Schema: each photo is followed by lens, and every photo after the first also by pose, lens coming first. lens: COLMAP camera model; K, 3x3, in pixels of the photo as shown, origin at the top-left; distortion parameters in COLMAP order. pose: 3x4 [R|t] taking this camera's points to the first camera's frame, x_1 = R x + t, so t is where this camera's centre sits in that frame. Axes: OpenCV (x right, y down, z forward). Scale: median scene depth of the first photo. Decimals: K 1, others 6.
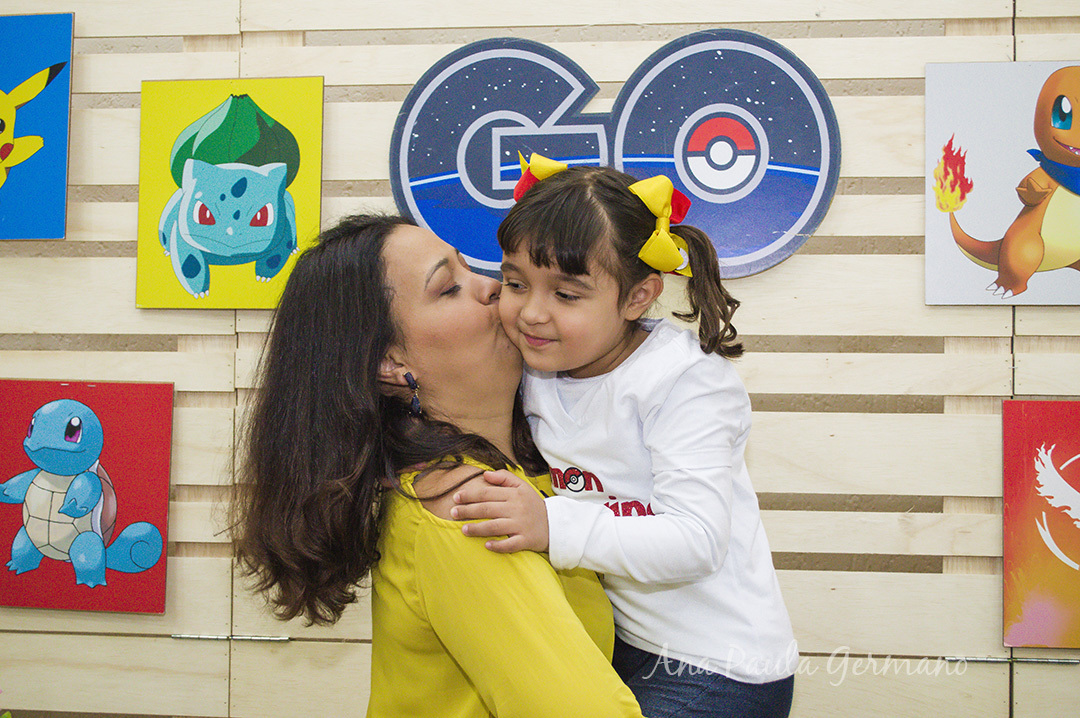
lens RADIAL K [[1551.7, 0, 544.6], [0, 1551.7, 355.6], [0, 0, 1]] dist [-0.022861, 0.000000]
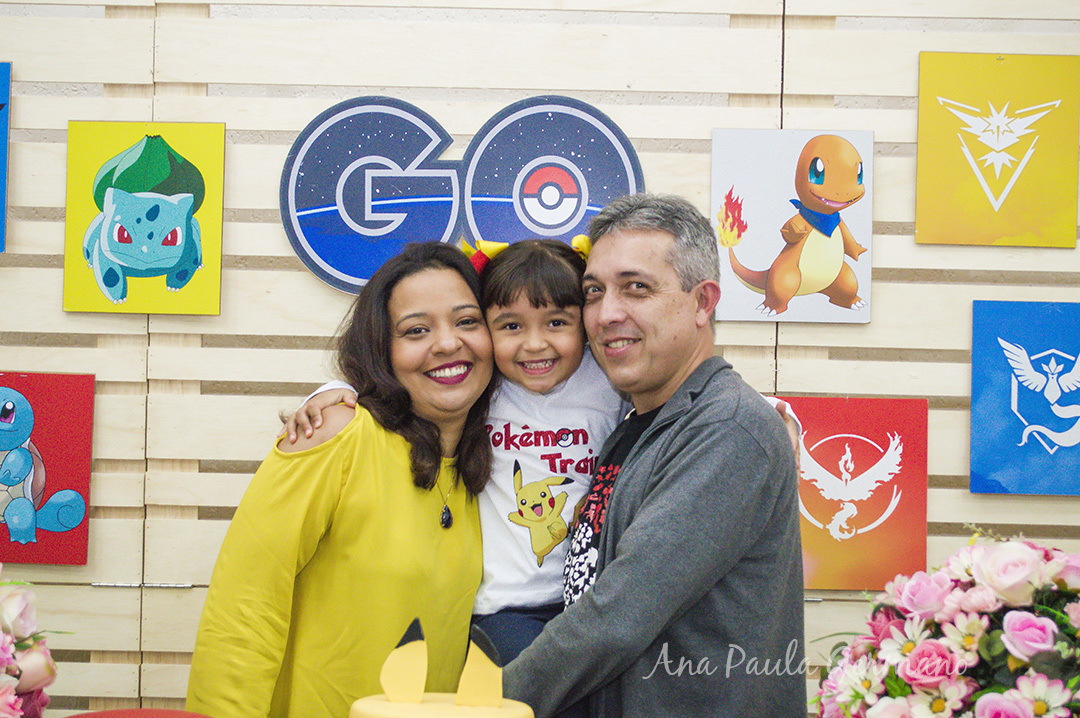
lens RADIAL K [[1811.9, 0, 541.0], [0, 1811.9, 363.5], [0, 0, 1]] dist [-0.006489, 0.000000]
pose [[0.993866, 0.011210, 0.110021, -0.052164], [-0.013993, 0.999601, 0.024549, -0.031062], [-0.109701, -0.025938, 0.993626, -0.448379]]
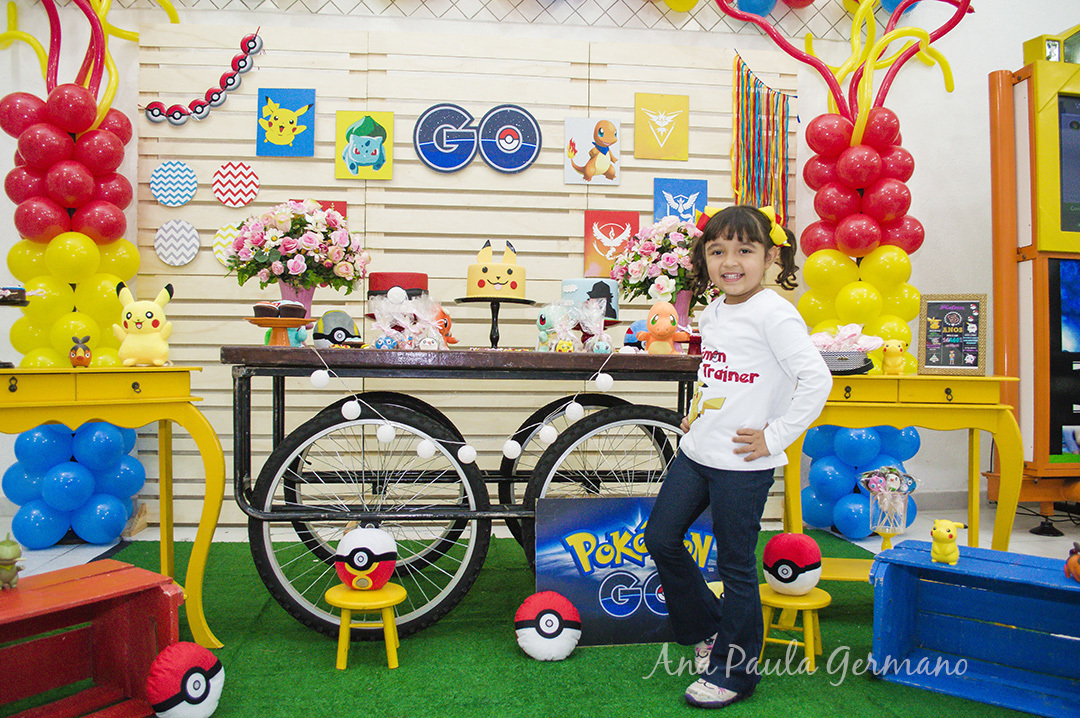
lens RADIAL K [[879.9, 0, 543.5], [0, 879.9, 359.5], [0, 0, 1]] dist [-0.084527, 0.012606]
pose [[0.971713, -0.005195, 0.236107, -0.283794], [-0.008033, 0.998452, 0.055031, 0.261209], [-0.236027, -0.055372, 0.970168, -0.987141]]
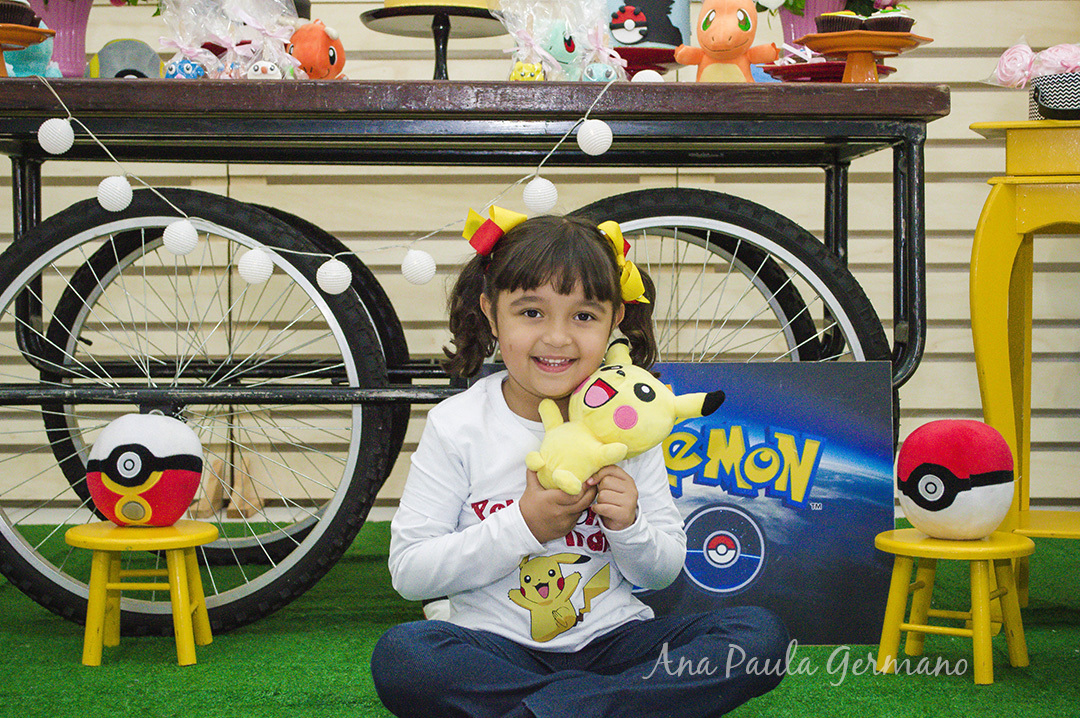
lens RADIAL K [[1991.6, 0, 536.9], [0, 1991.6, 357.3], [0, 0, 1]] dist [0.013971, 0.000000]
pose [[0.993796, -0.021027, 0.109215, -0.114897], [0.011571, 0.996184, 0.086504, 0.392946], [-0.110617, -0.084703, 0.990247, -1.249895]]
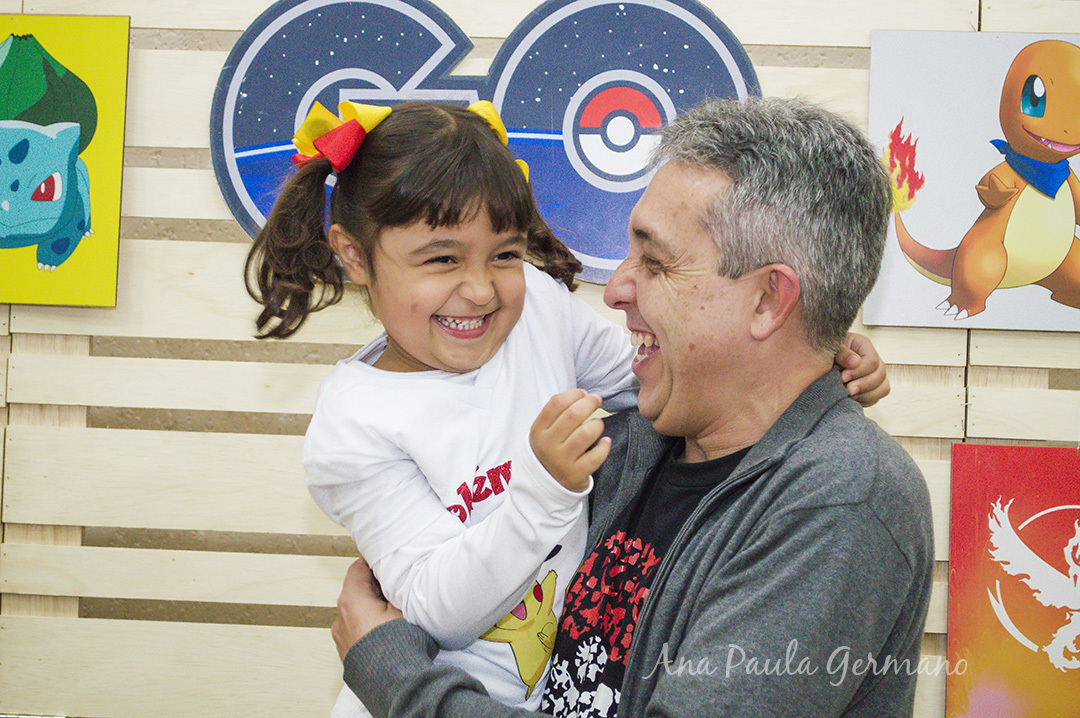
lens RADIAL K [[2127.0, 0, 532.3], [0, 2127.0, 373.4], [0, 0, 1]] dist [0.018112, 0.000000]
pose [[0.997944, 0.028761, 0.057271, 0.007328], [-0.028771, 0.999586, -0.000643, -0.001130], [-0.057266, -0.001006, 0.998358, -0.112847]]
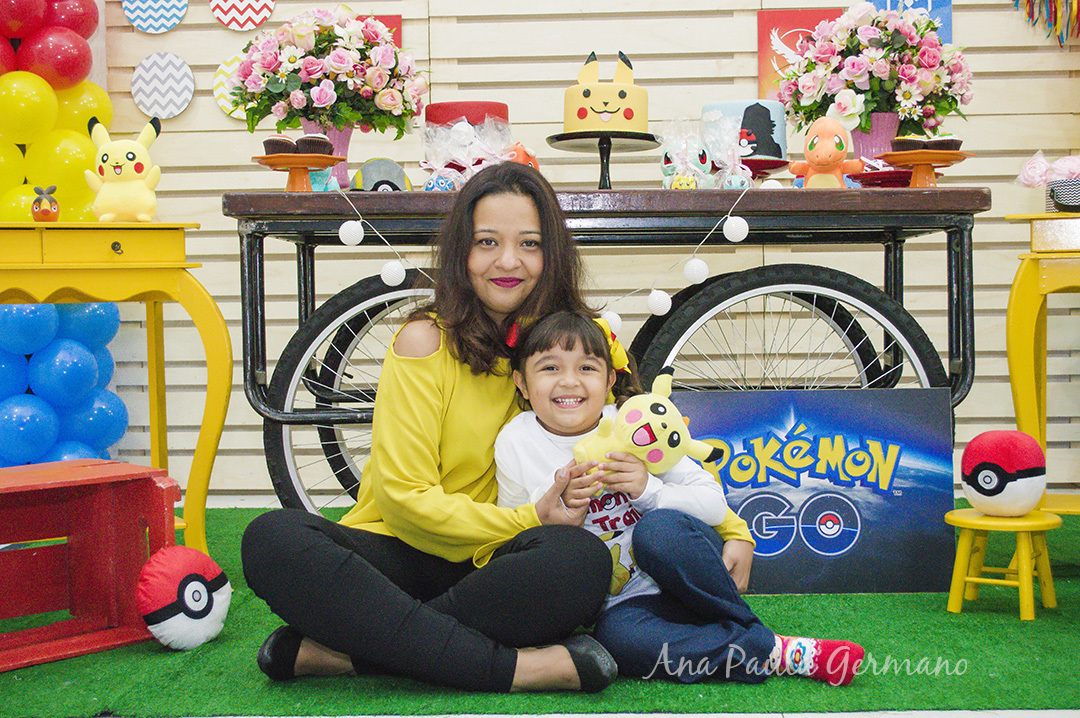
lens RADIAL K [[1539.7, 0, 537.0], [0, 1539.7, 355.4], [0, 0, 1]] dist [-0.021147, 0.000000]
pose [[0.996933, -0.029082, 0.072652, -0.227734], [0.023609, 0.996898, 0.075079, 0.365451], [-0.074611, -0.073133, 0.994527, -1.350648]]
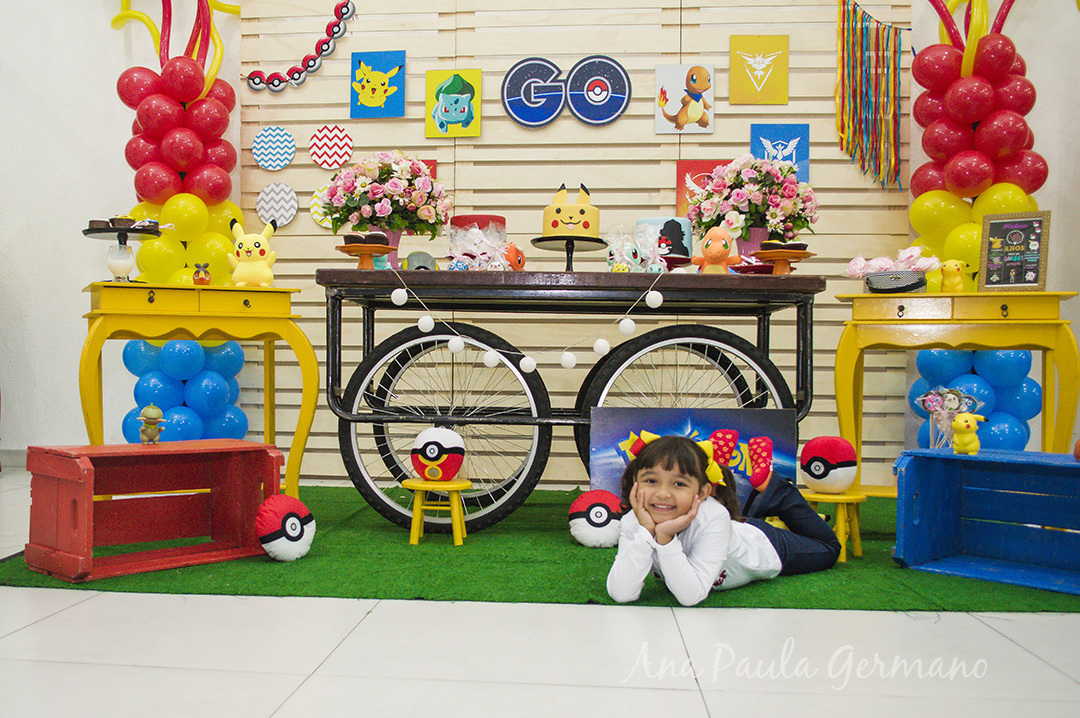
lens RADIAL K [[1077.5, 0, 466.4], [0, 1077.5, 404.9], [0, 0, 1]] dist [-0.073386, 0.000000]
pose [[0.999841, -0.003112, 0.017576, -0.224991], [0.001870, 0.997527, 0.070262, 0.404029], [-0.017751, -0.070218, 0.997374, -1.440531]]
